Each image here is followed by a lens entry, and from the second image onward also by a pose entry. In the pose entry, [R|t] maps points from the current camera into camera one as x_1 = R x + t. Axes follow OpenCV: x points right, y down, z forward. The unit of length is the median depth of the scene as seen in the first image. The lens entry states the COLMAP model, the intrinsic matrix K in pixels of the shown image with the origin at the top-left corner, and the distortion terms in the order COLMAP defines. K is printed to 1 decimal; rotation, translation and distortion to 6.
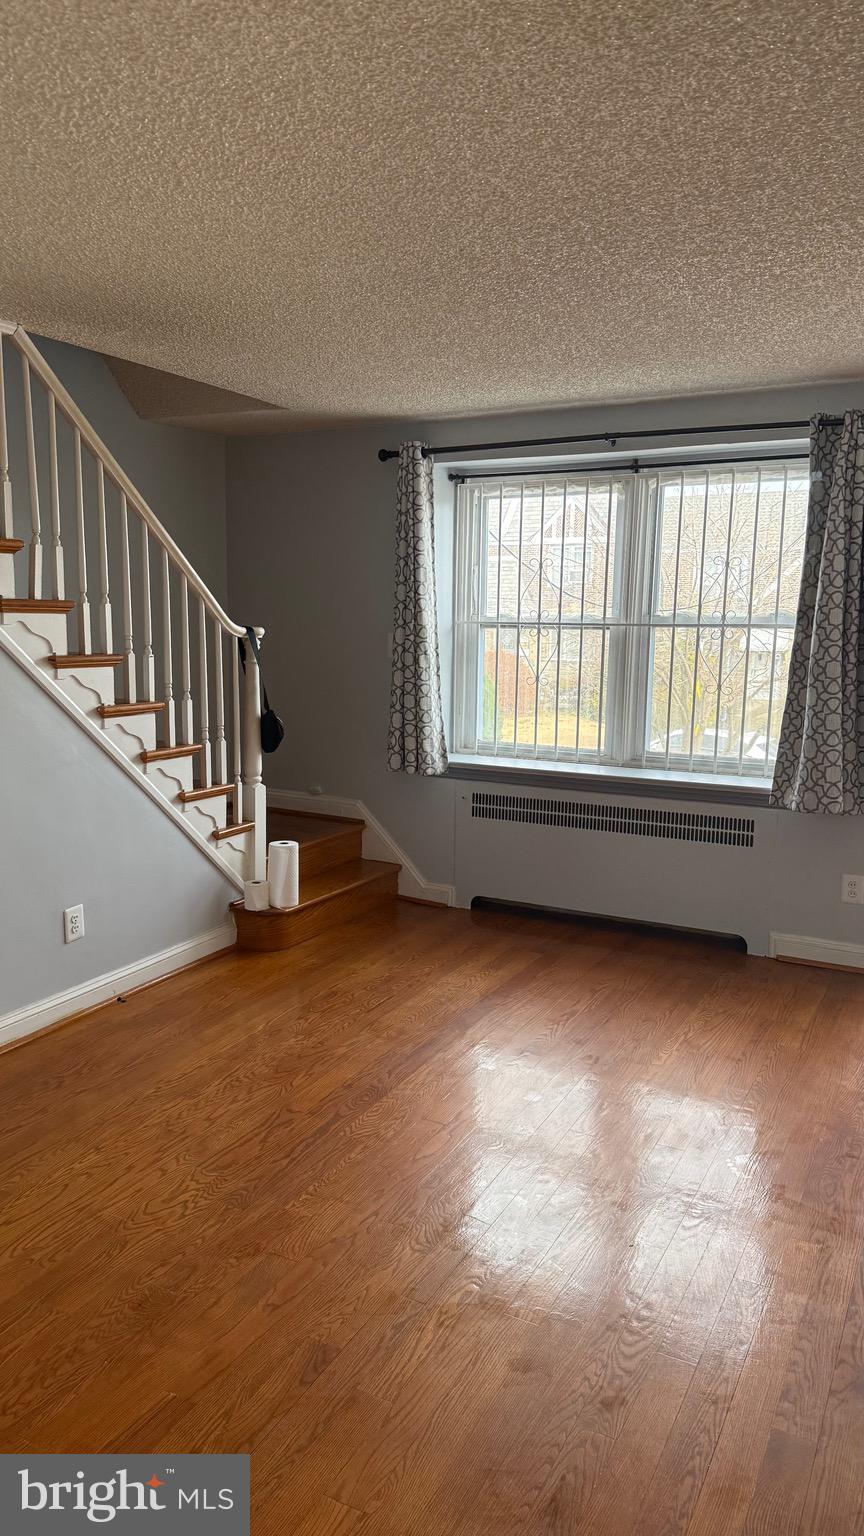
lens RADIAL K [[1063.3, 0, 432.0], [0, 1063.3, 768.0], [0, 0, 1]] dist [0.171154, -0.318379]
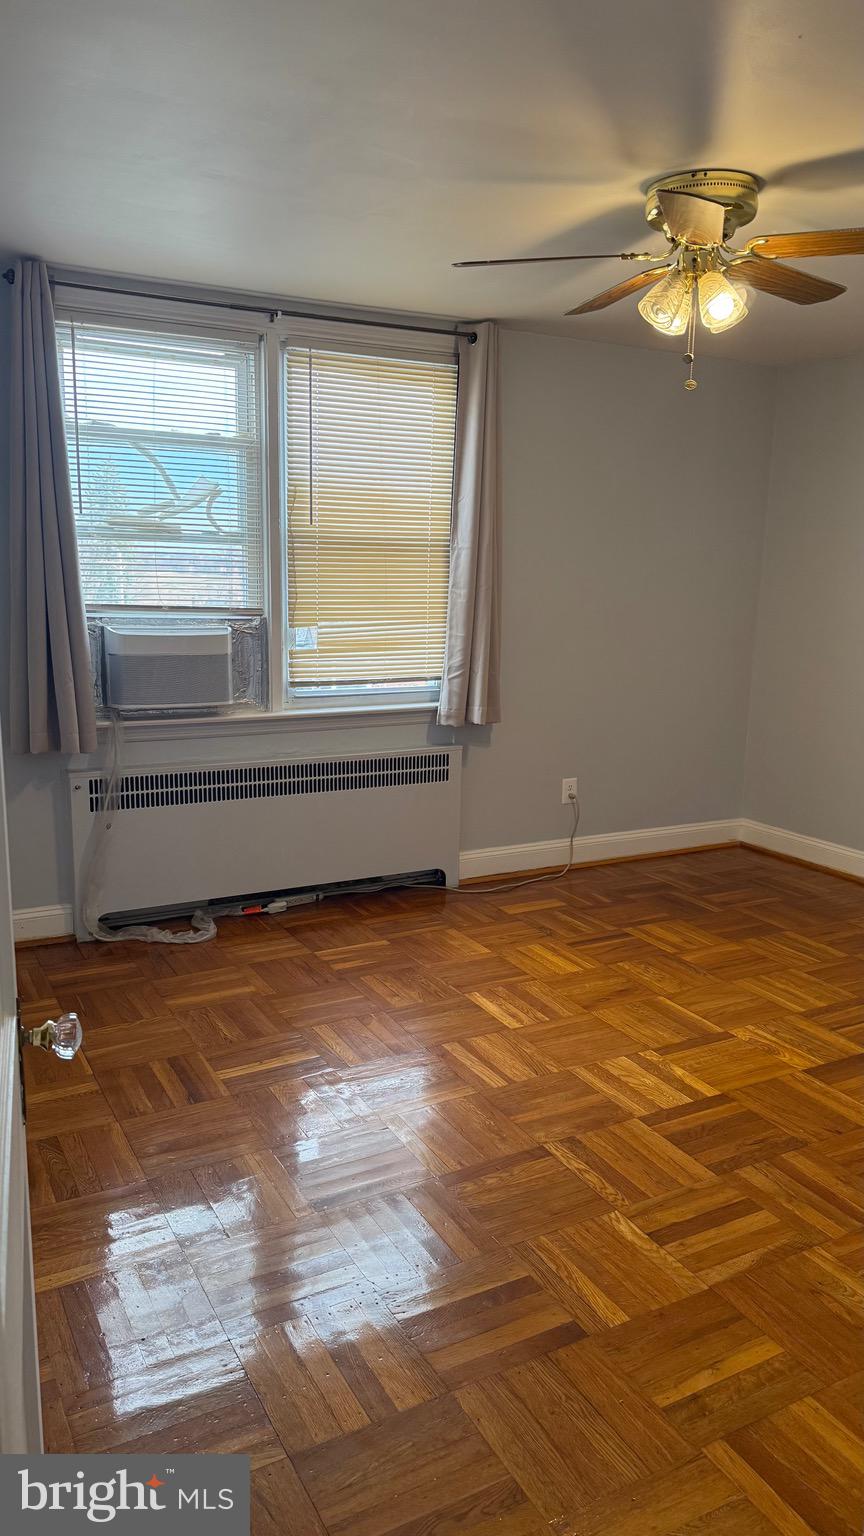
lens RADIAL K [[1063.3, 0, 432.0], [0, 1063.3, 768.0], [0, 0, 1]] dist [0.171154, -0.318379]
pose [[0.560524, -0.144620, 0.815413, -0.524902], [0.111948, 0.988828, 0.098422, -0.038738], [-0.820537, 0.036115, 0.570452, 0.432255]]
